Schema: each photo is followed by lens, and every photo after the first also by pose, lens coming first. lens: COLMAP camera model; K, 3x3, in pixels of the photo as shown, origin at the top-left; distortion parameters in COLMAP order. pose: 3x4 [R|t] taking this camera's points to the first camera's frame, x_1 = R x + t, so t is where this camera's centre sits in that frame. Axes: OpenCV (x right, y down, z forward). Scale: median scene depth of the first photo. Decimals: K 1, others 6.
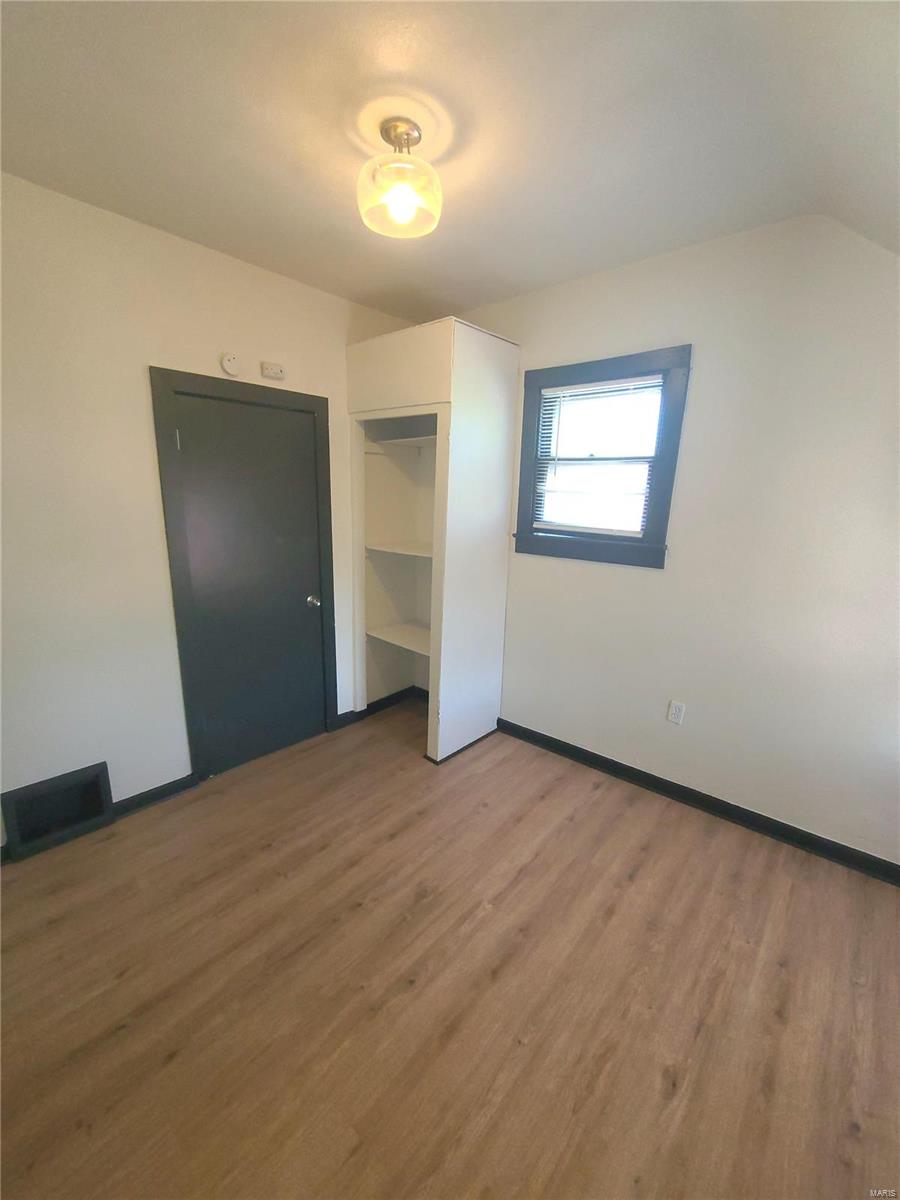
lens RADIAL K [[492.9, 0, 450.0], [0, 492.9, 600.0], [0, 0, 1]] dist [0.001314, -0.000230]
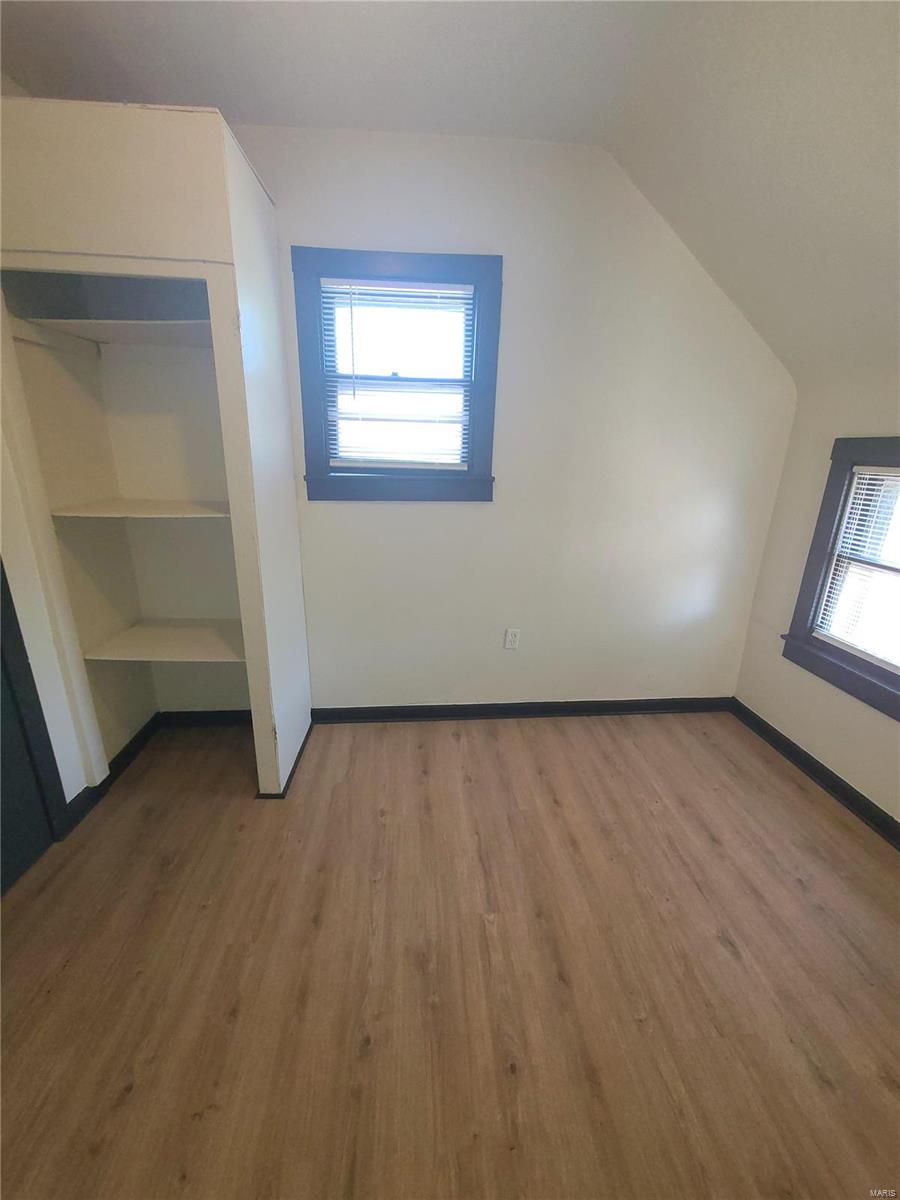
lens RADIAL K [[492.9, 0, 450.0], [0, 492.9, 600.0], [0, 0, 1]] dist [0.001314, -0.000230]
pose [[0.706832, -0.223233, 0.671234, -0.335433], [0.151183, 0.974648, 0.164939, -0.047297], [-0.691037, -0.015105, 0.722662, 0.357302]]
